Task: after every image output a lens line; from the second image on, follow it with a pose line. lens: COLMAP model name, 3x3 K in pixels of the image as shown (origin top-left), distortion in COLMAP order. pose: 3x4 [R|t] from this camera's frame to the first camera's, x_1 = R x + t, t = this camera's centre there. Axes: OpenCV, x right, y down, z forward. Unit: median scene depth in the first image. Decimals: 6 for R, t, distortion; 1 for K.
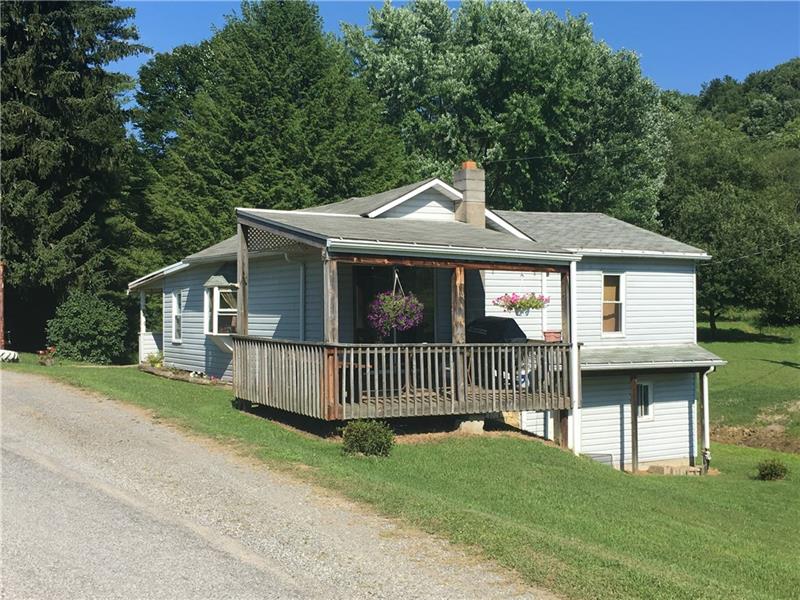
lens RADIAL K [[956.9, 0, 399.8], [0, 956.9, 303.3], [0, 0, 1]] dist [-0.002859, 0.000000]
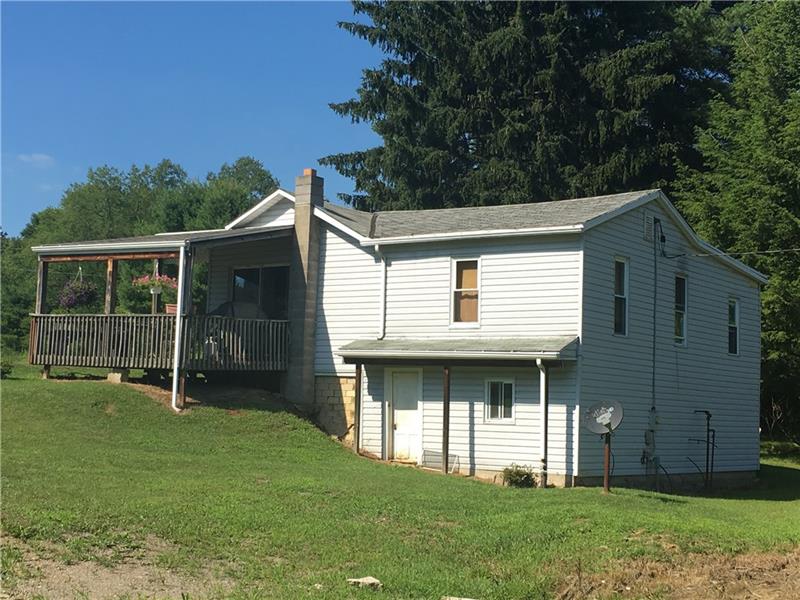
lens RADIAL K [[1283.8, 0, 400.2], [0, 1283.8, 298.3], [0, 0, 1]] dist [-0.014126, 0.000000]
pose [[0.418585, -0.064519, -0.905883, 1.312451], [-0.024479, 0.996309, -0.082270, 0.110044], [0.907848, 0.056612, 0.415461, 0.431525]]
